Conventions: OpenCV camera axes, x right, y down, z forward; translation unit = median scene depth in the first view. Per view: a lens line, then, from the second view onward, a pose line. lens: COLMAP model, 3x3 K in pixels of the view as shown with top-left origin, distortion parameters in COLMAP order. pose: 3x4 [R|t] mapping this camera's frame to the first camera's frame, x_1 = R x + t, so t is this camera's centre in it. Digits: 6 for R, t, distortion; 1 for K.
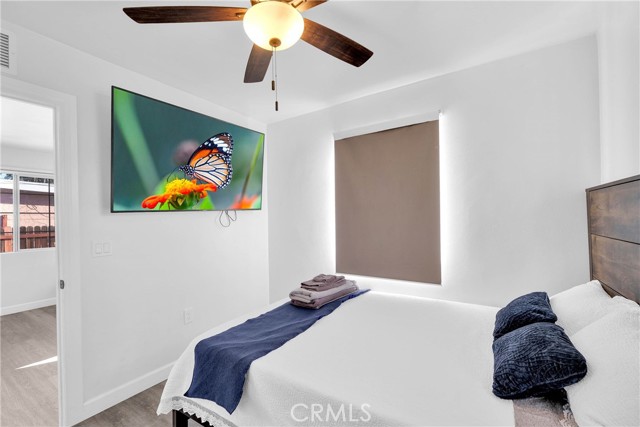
lens RADIAL K [[280.1, 0, 317.0], [0, 280.1, 214.2], [0, 0, 1]] dist [0.000745, 0.000041]
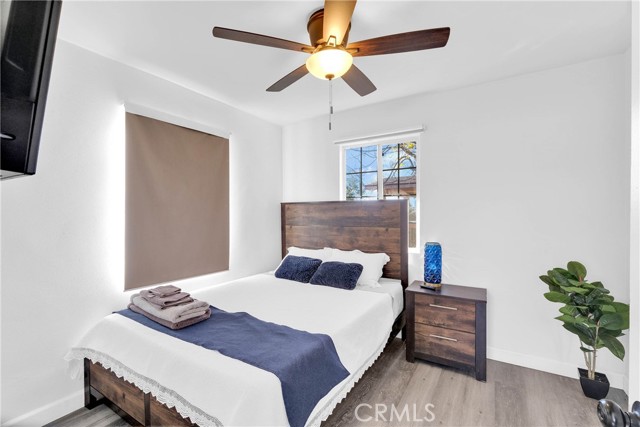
lens RADIAL K [[280.1, 0, 317.7], [0, 280.1, 214.3], [0, 0, 1]] dist [0.000745, 0.000041]
pose [[-0.006539, 0.017837, 0.999820, -0.817473], [-0.005428, 0.999826, -0.017873, 0.021292], [-0.999964, -0.005544, -0.006442, 0.603713]]
